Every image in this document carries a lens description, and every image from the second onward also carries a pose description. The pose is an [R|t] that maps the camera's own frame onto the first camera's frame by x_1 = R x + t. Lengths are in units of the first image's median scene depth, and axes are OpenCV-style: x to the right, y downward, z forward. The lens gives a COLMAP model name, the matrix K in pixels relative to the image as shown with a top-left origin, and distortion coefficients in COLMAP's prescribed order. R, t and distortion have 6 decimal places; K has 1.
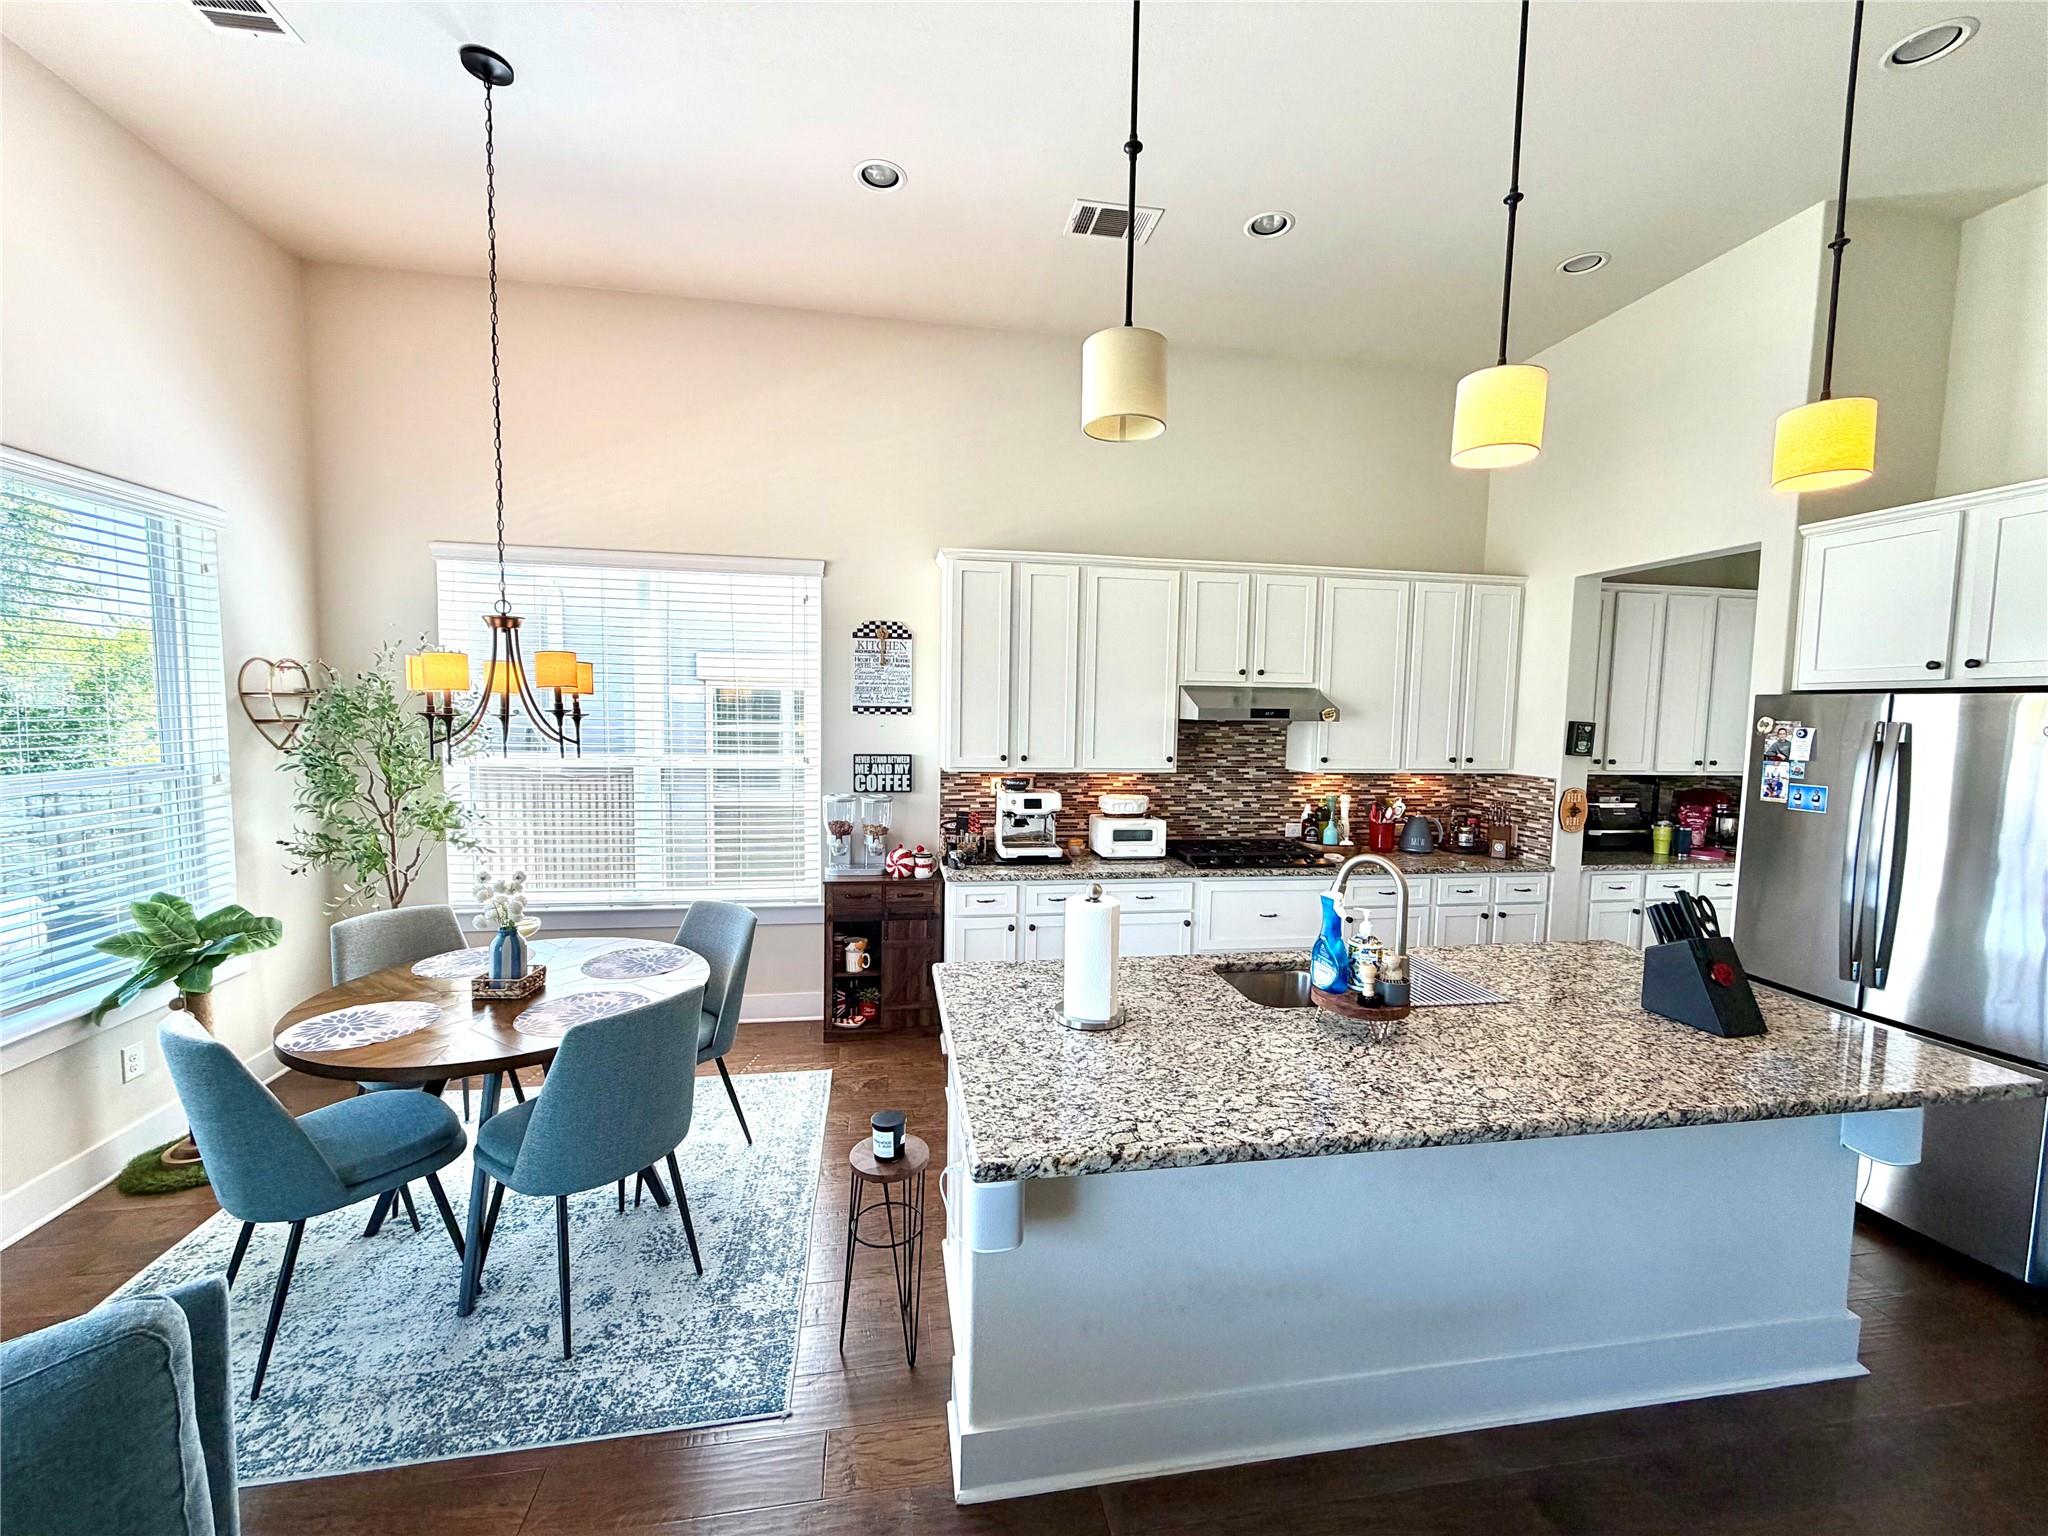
lens RADIAL K [[811.4, 0, 1020.1], [0, 811.4, 770.5], [0, 0, 1]] dist [-0.002338, 0.000689]
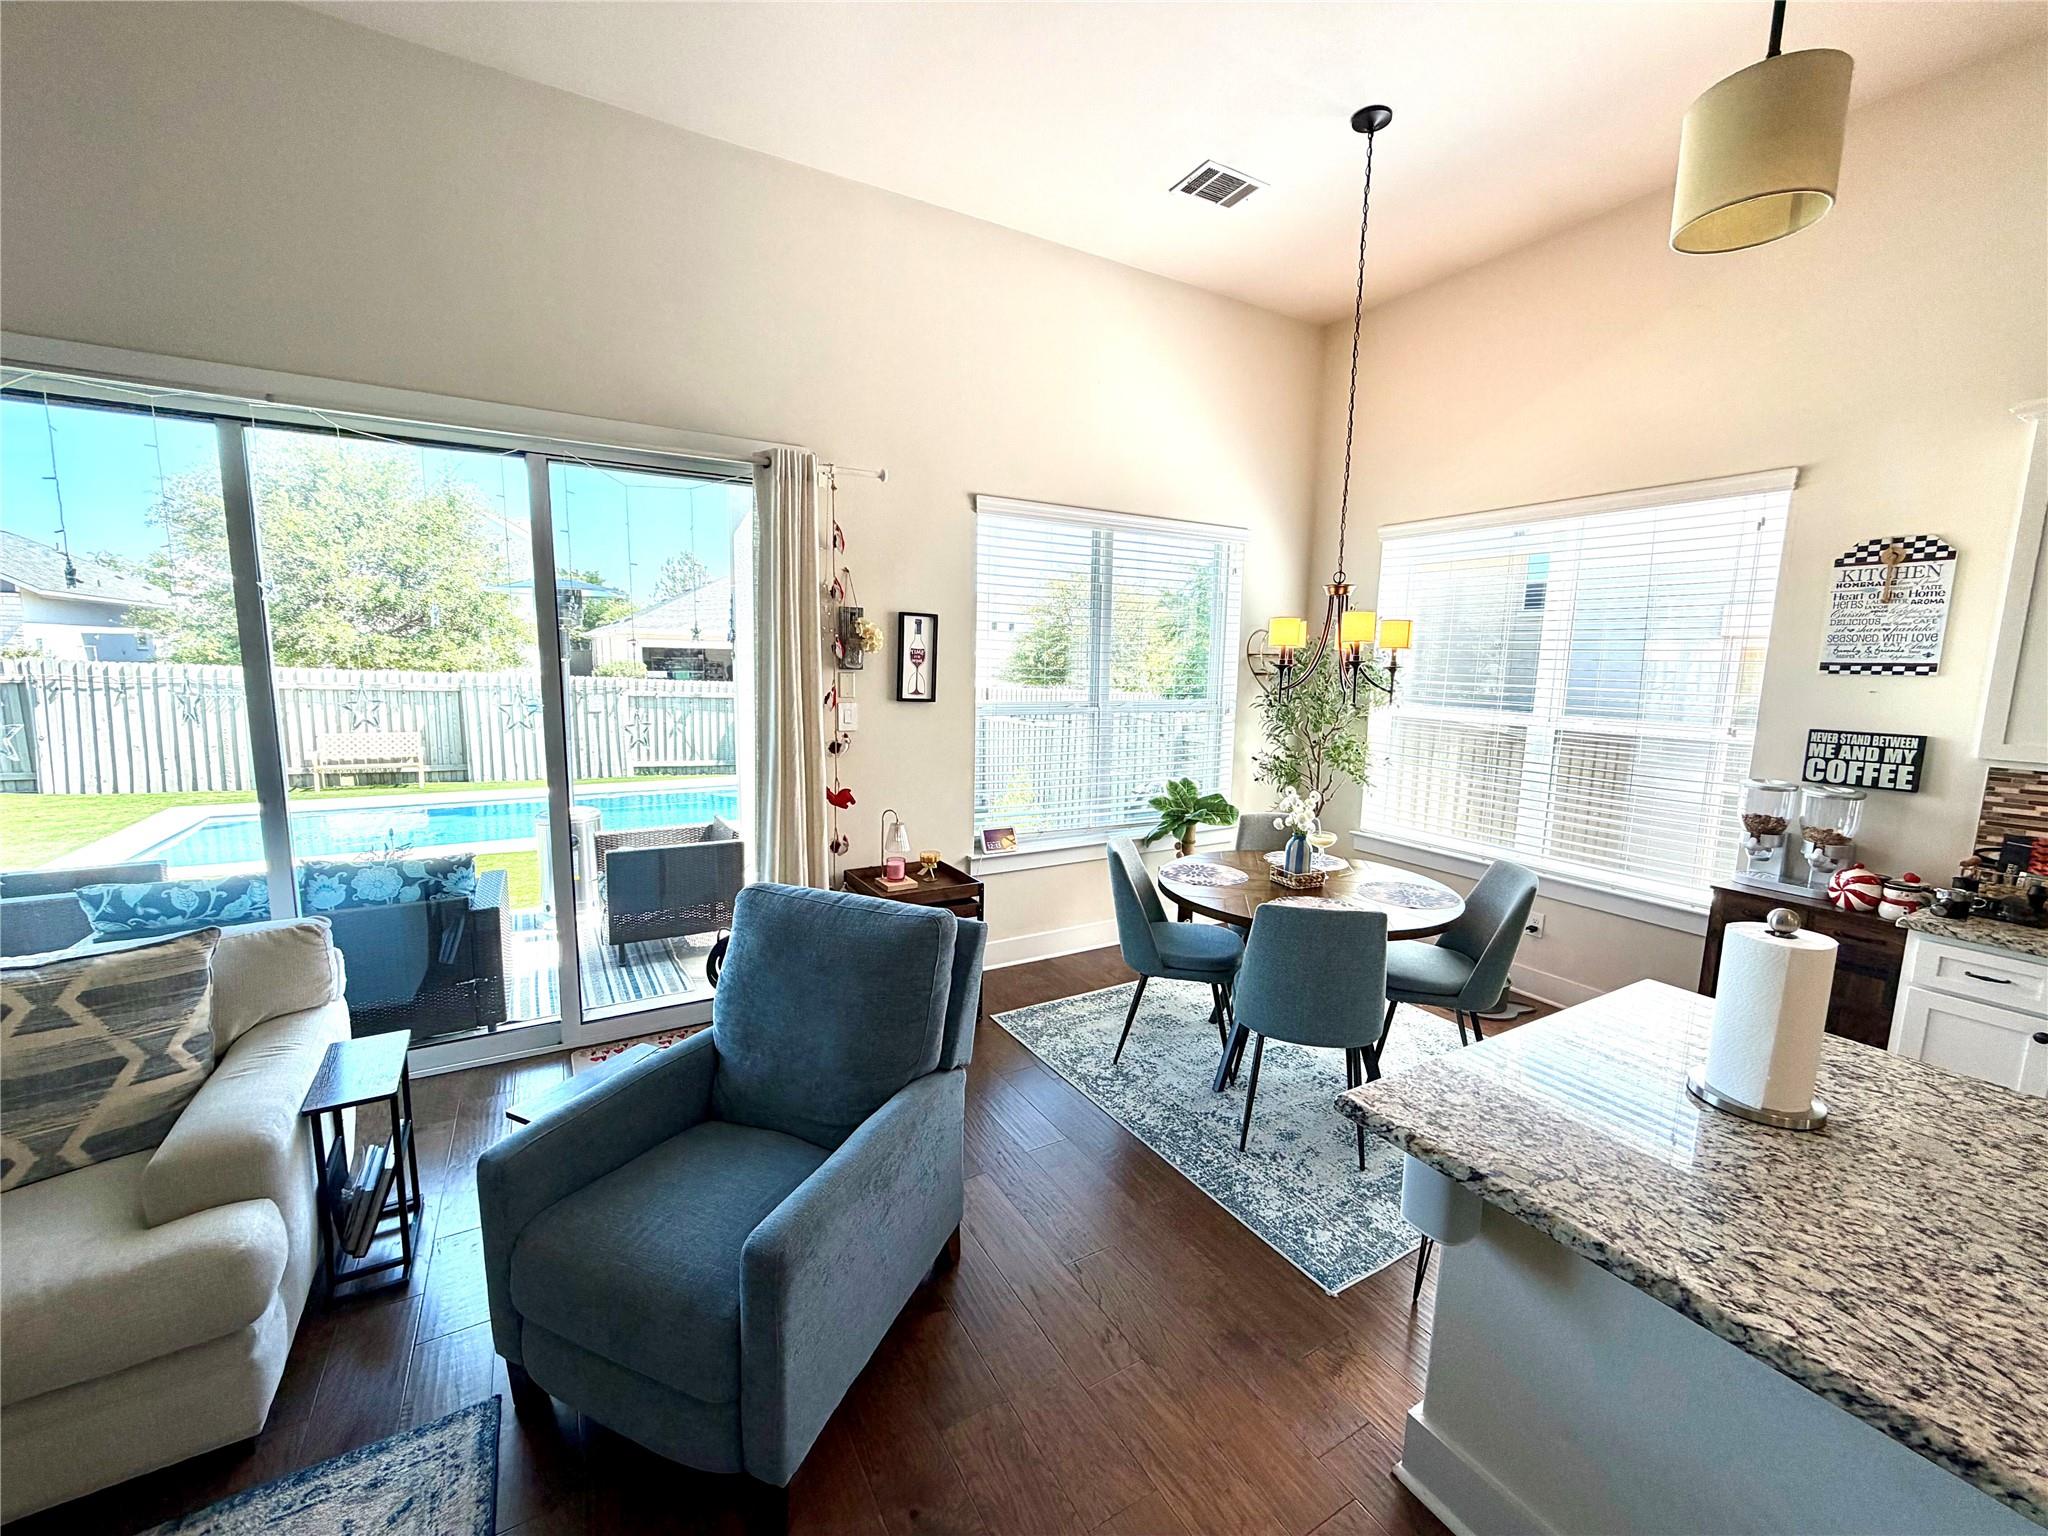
lens RADIAL K [[811.4, 0, 1022.9], [0, 811.4, 772.0], [0, 0, 1]] dist [-0.002338, 0.000689]
pose [[0.350117, 0.119511, -0.929051, 0.237671], [-0.084049, 0.991835, 0.095913, 0.007971], [0.932928, 0.044505, 0.357303, 0.084630]]
